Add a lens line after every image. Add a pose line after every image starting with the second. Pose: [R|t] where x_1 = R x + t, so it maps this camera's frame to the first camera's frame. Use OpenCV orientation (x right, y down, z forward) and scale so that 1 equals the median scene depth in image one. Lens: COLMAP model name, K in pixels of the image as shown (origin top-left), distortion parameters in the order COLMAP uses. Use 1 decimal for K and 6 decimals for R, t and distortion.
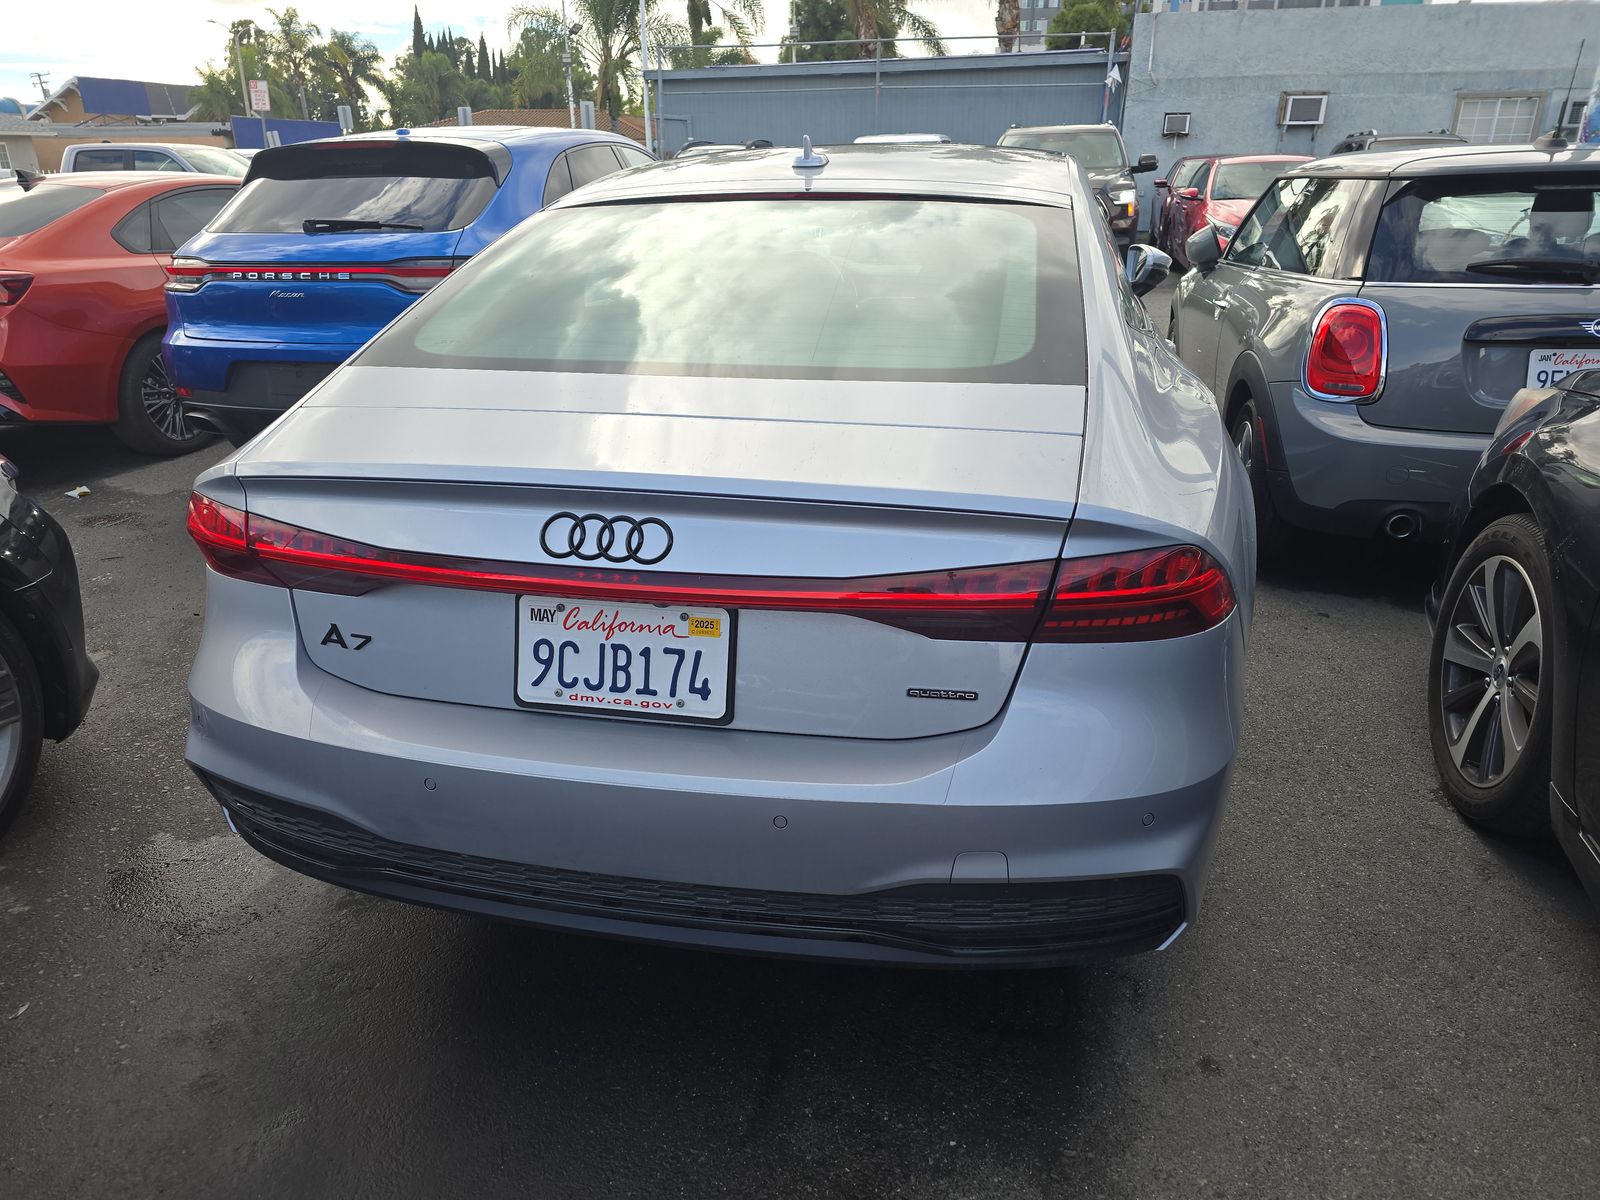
lens RADIAL K [[1081.3, 0, 800.0], [0, 1081.3, 600.0], [0, 0, 1]] dist [0.051090, -0.044076]
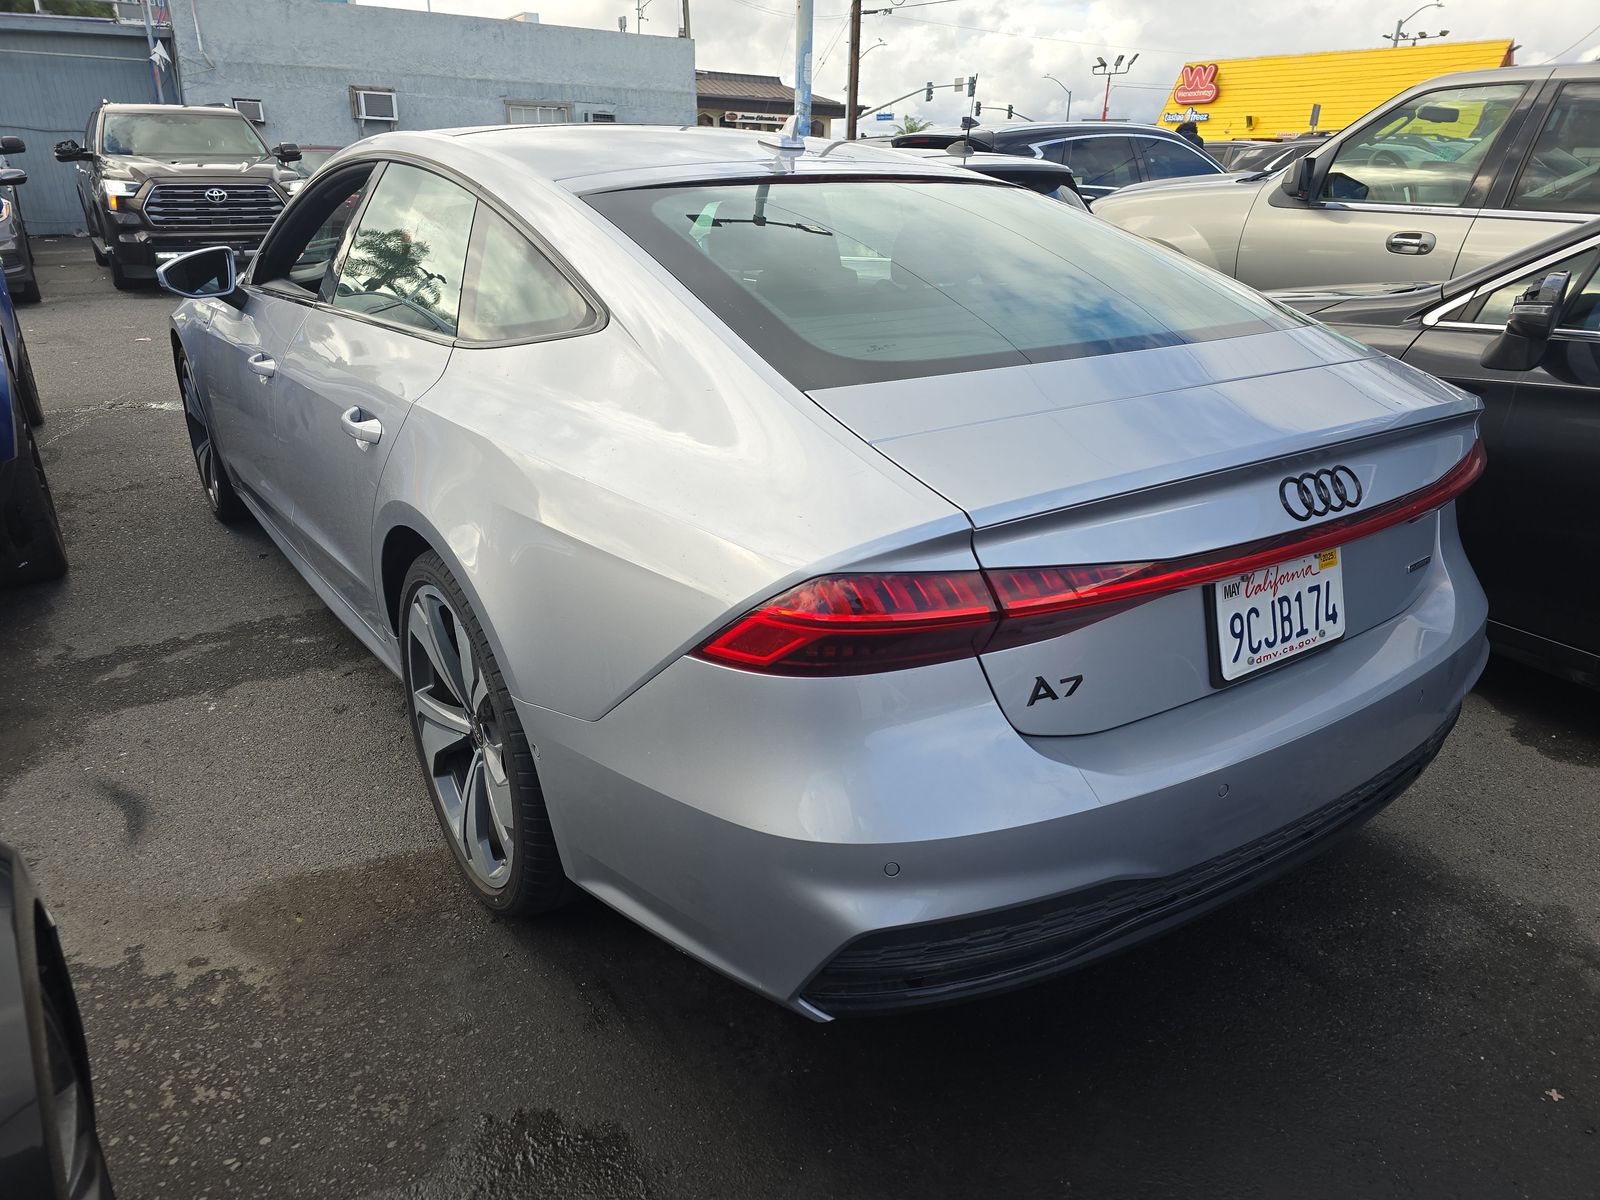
lens RADIAL K [[1081.3, 0, 800.0], [0, 1081.3, 600.0], [0, 0, 1]] dist [0.051090, -0.044076]
pose [[0.677505, -0.253614, 0.690410, -1.120314], [0.250727, 0.962085, 0.107370, -0.172781], [-0.691464, 0.100361, 0.715406, 0.517986]]
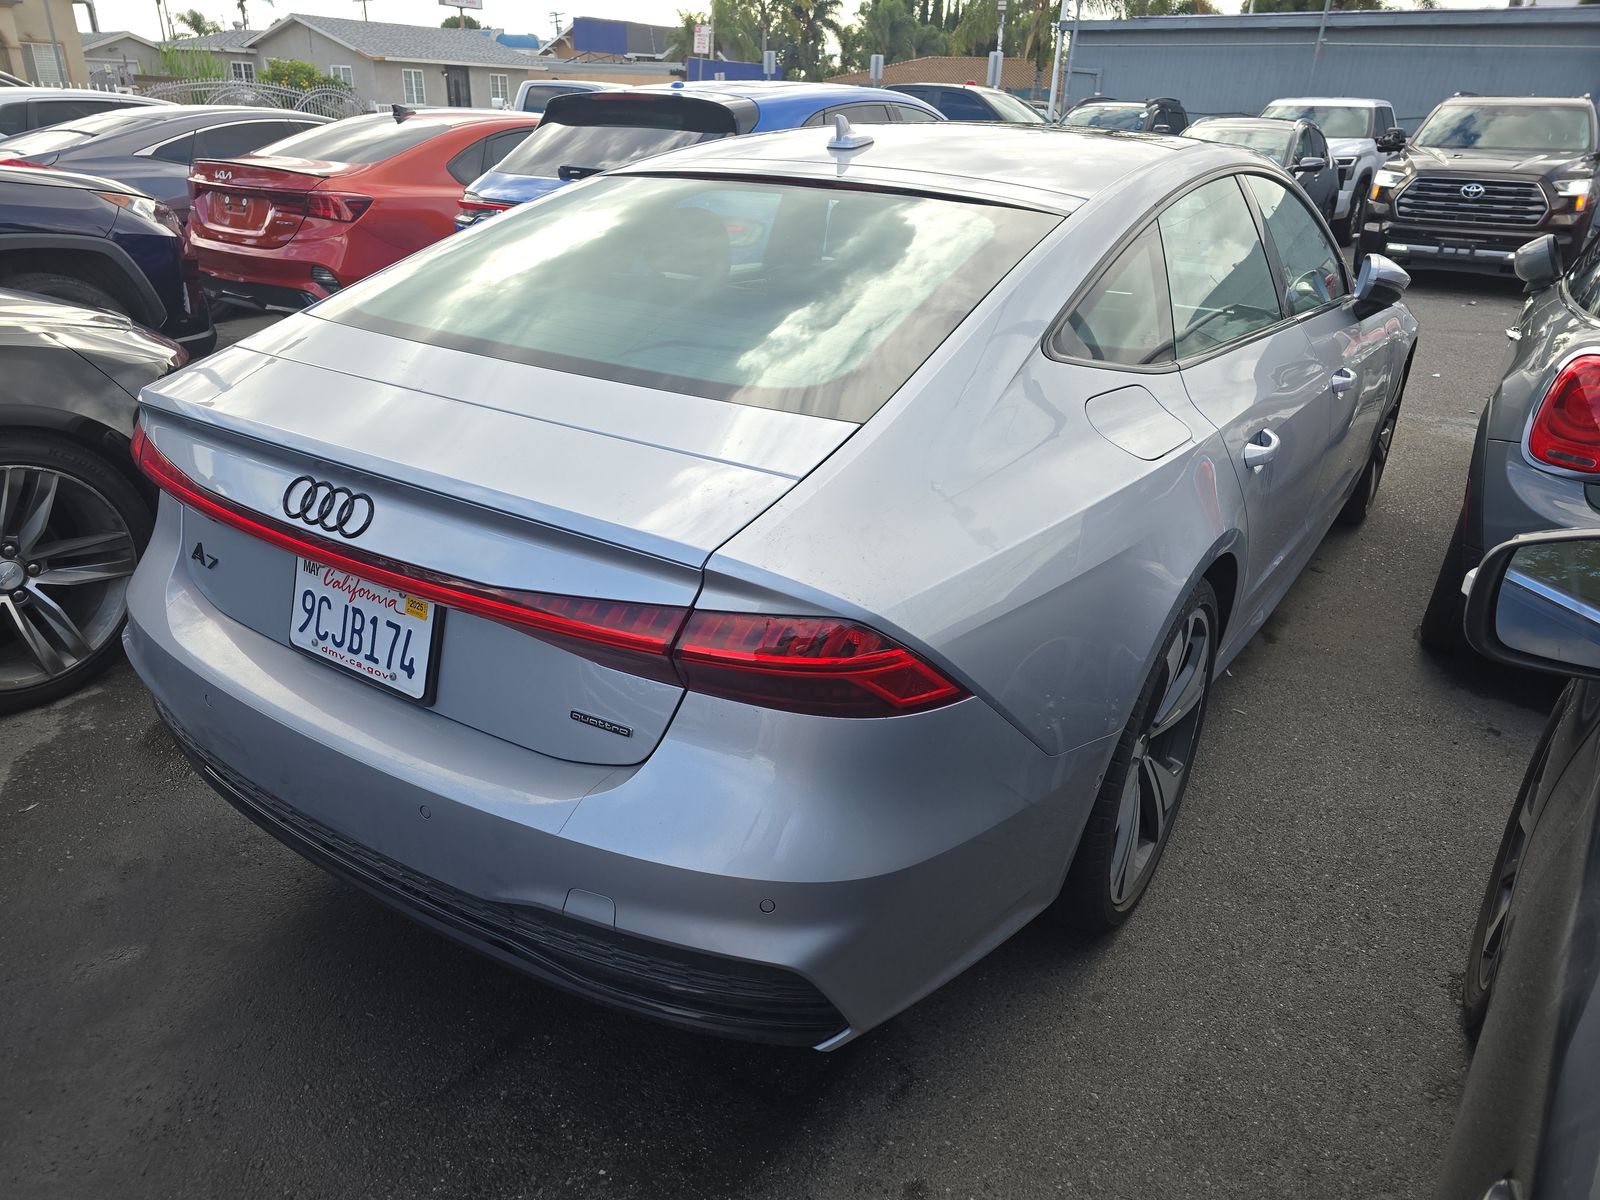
lens RADIAL K [[1086.2, 0, 800.0], [0, 1086.2, 600.0], [0, 0, 1]] dist [0.036903, -0.033221]
pose [[0.930990, 0.186190, -0.313992, 0.512233], [-0.174079, 0.982487, 0.066444, -0.102091], [0.320864, -0.007199, 0.947098, 0.129009]]
